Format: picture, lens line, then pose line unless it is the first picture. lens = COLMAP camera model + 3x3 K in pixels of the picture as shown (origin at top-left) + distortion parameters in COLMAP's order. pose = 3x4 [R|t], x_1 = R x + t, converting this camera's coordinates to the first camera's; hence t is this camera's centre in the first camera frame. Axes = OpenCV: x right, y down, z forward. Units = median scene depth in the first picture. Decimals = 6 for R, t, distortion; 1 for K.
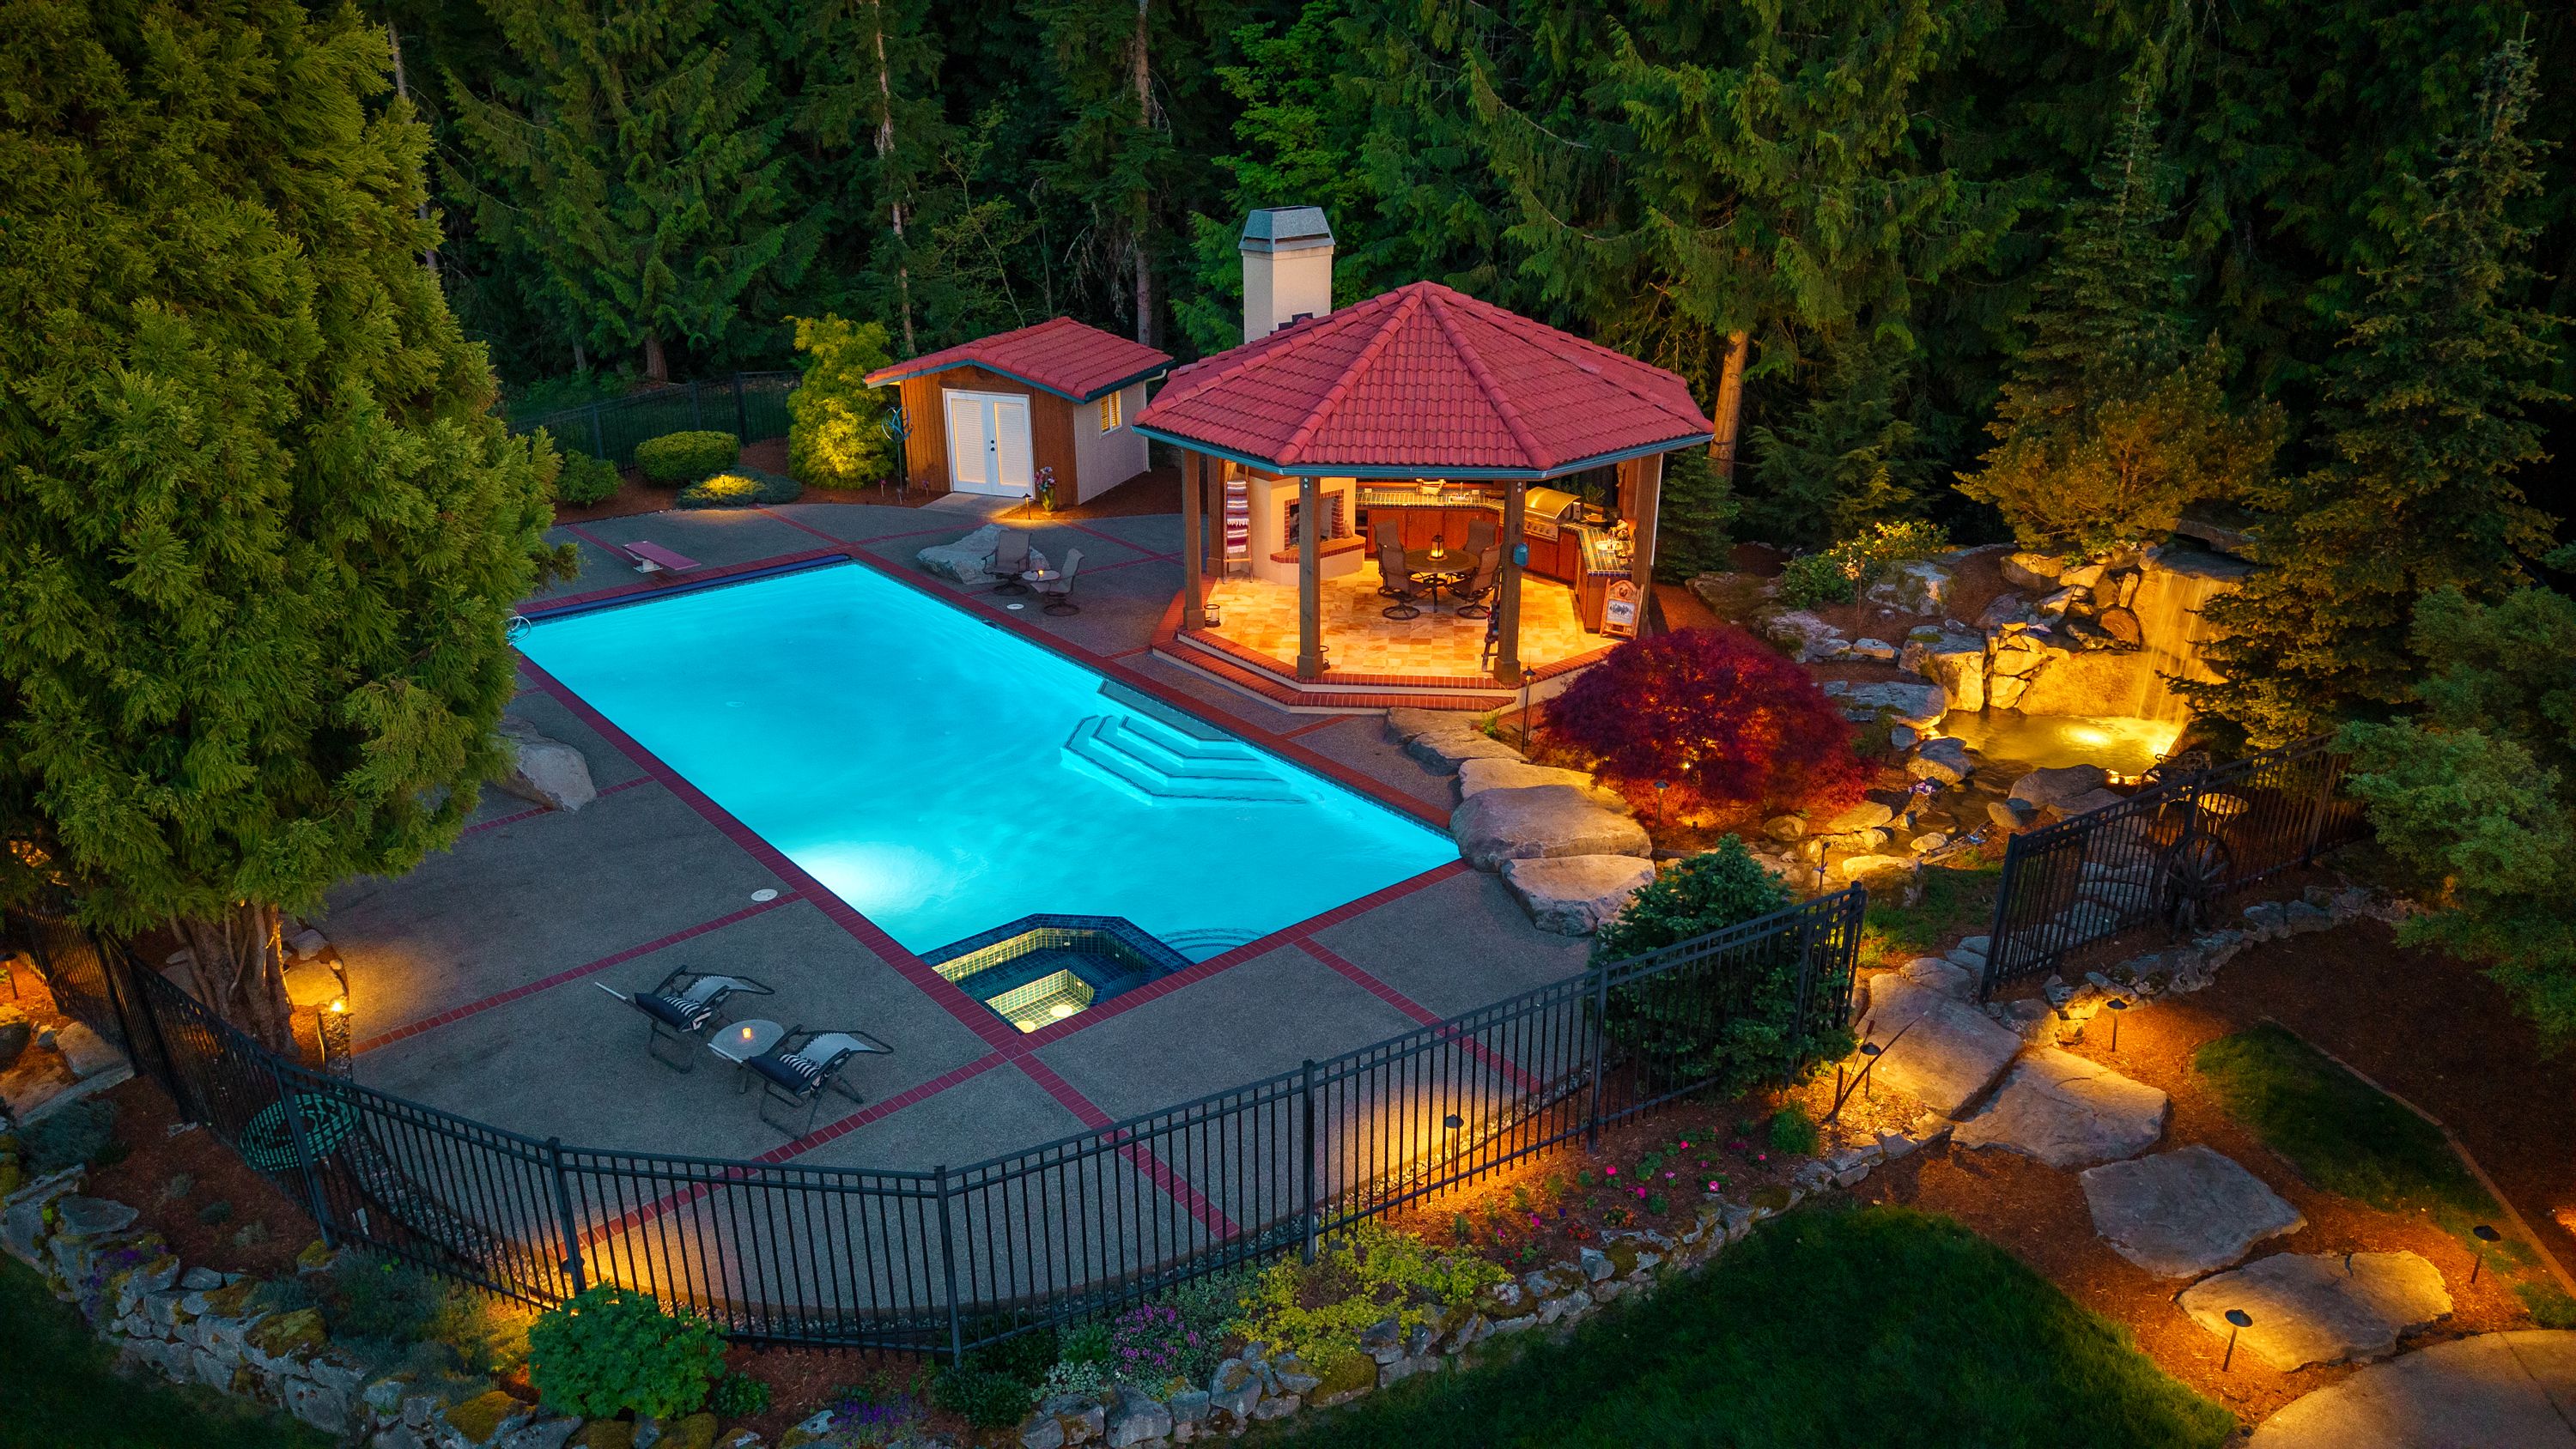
lens RADIAL K [[1758.7, 0, 1288.0], [0, 1758.7, 724.5], [0, 0, 1]] dist [0.068257, -0.062831]
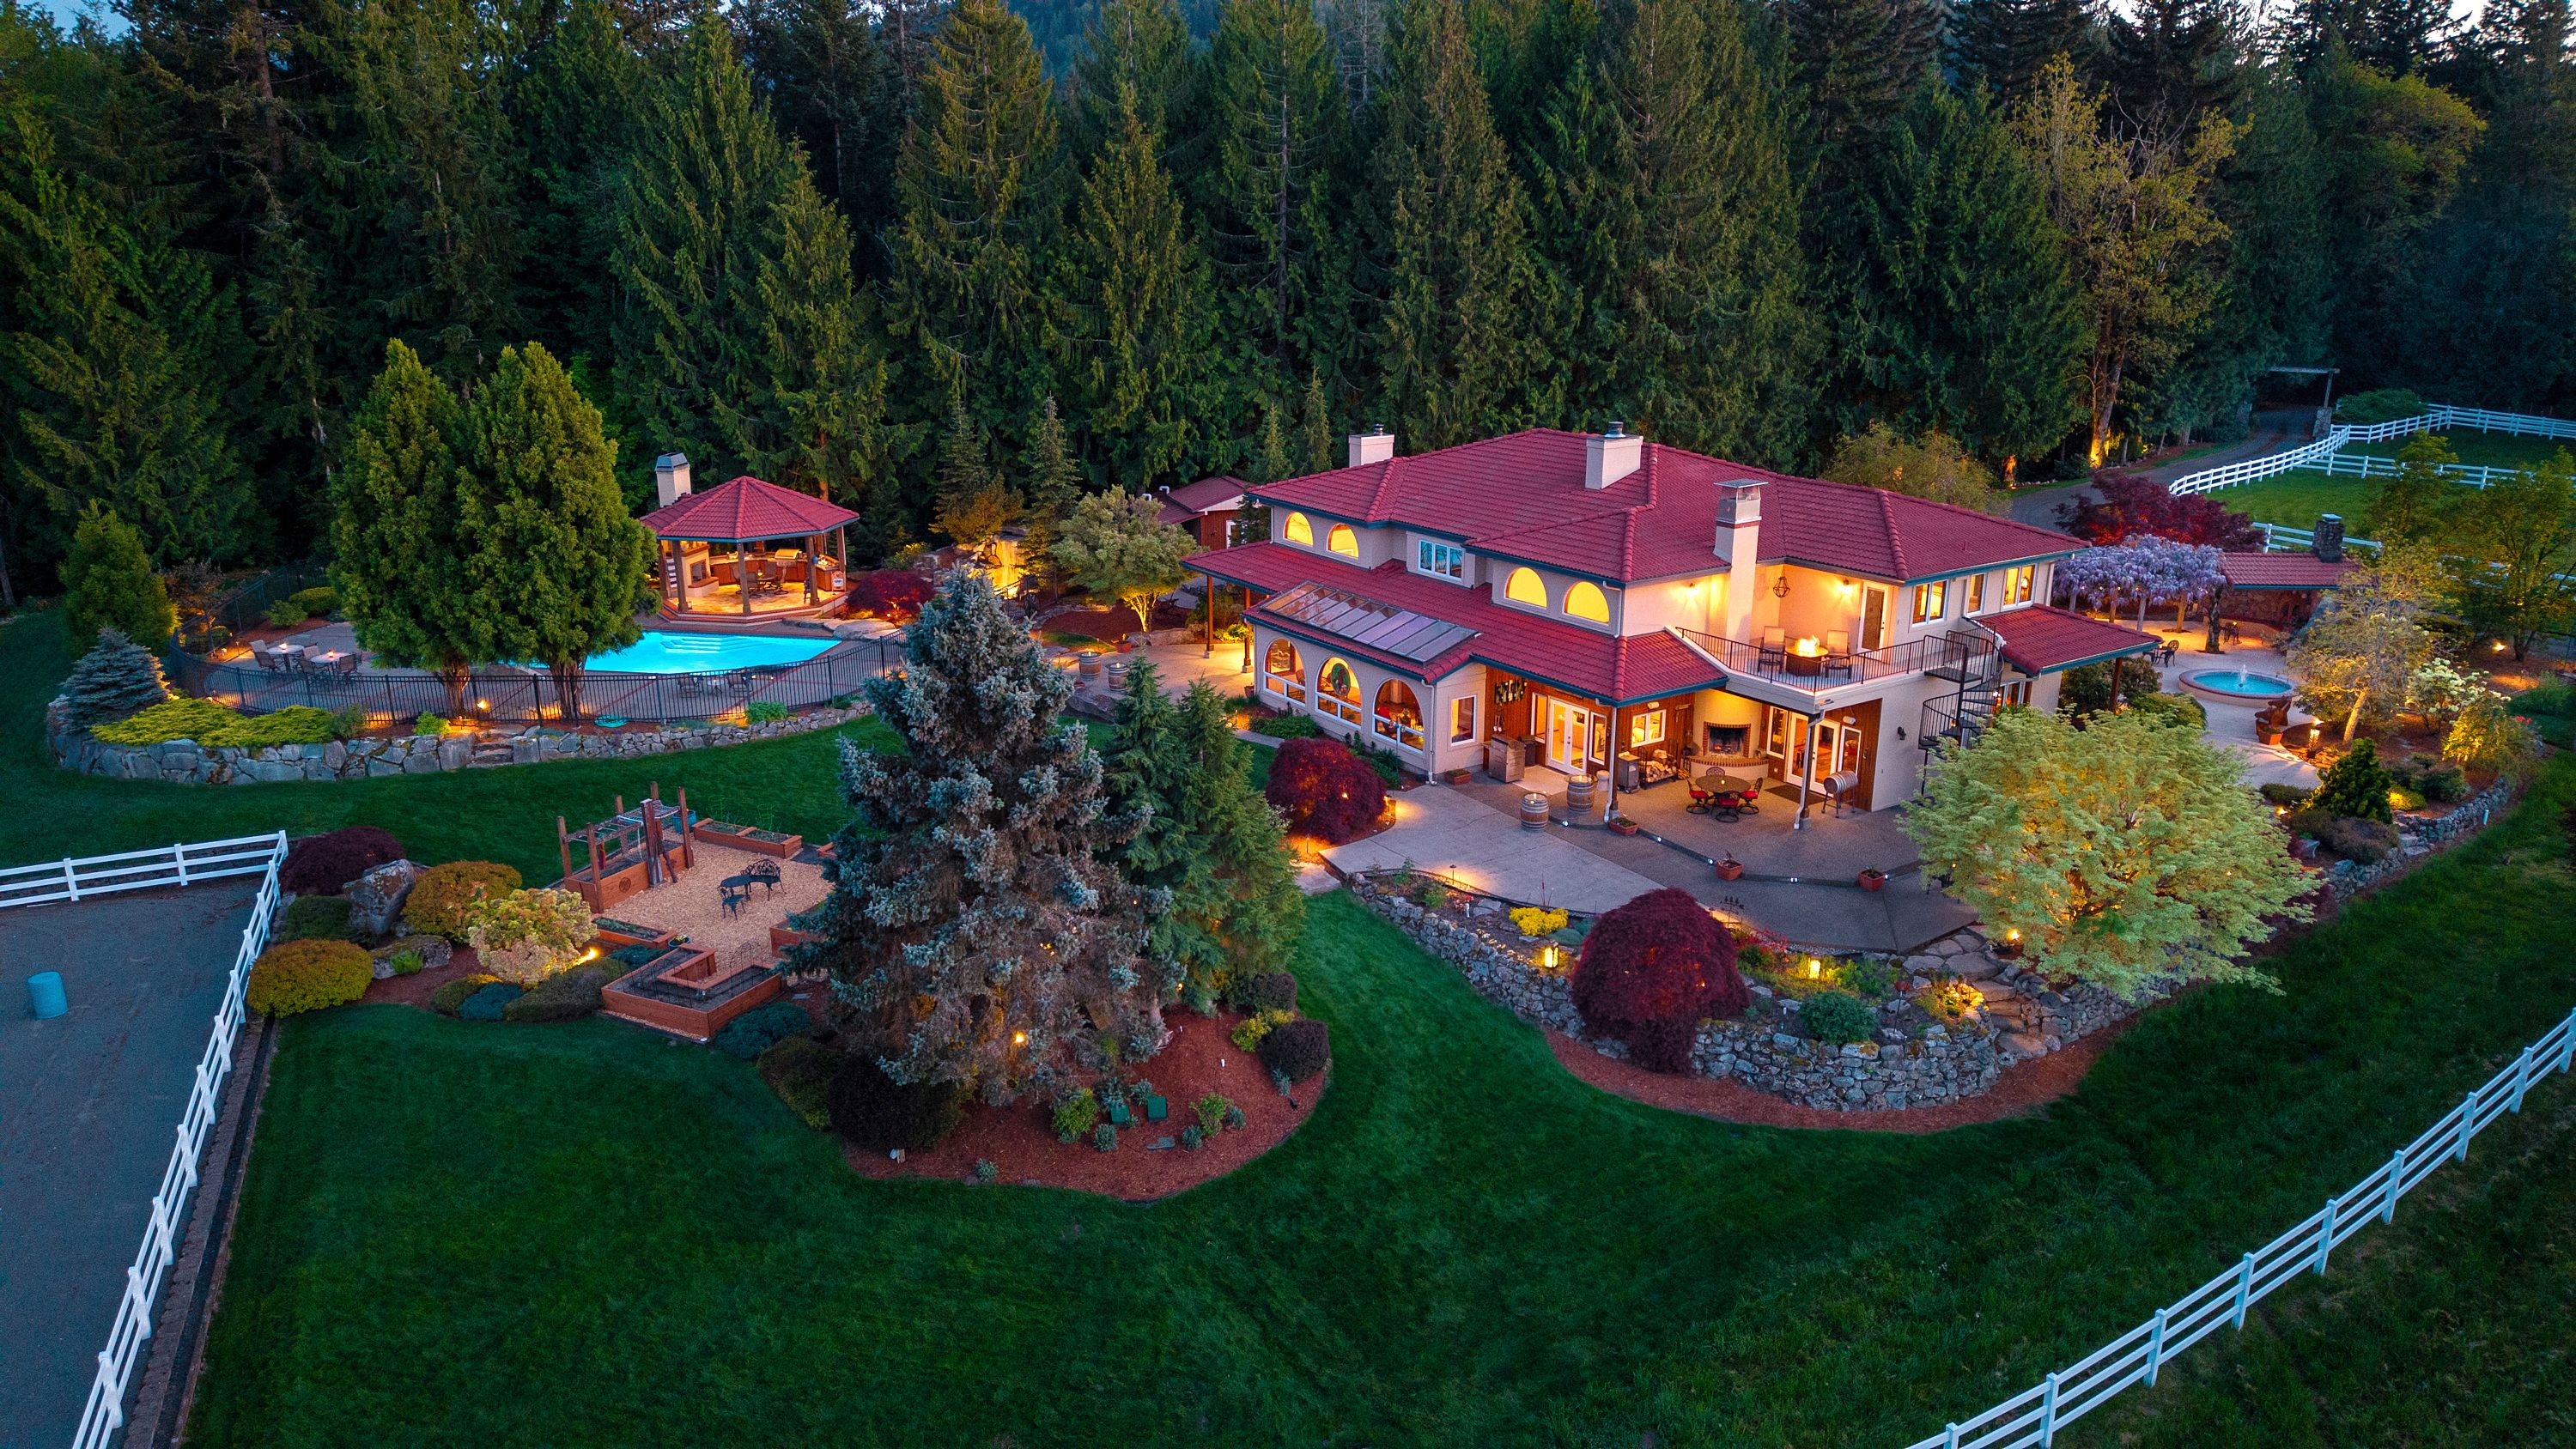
lens RADIAL K [[1758.7, 0, 1288.0], [0, 1758.7, 724.5], [0, 0, 1]] dist [0.068257, -0.062831]
pose [[0.780402, -0.180361, 0.598701, -0.962117], [0.231154, 0.972882, -0.008223, 0.339616], [-0.580983, 0.144809, 0.800930, -1.623783]]
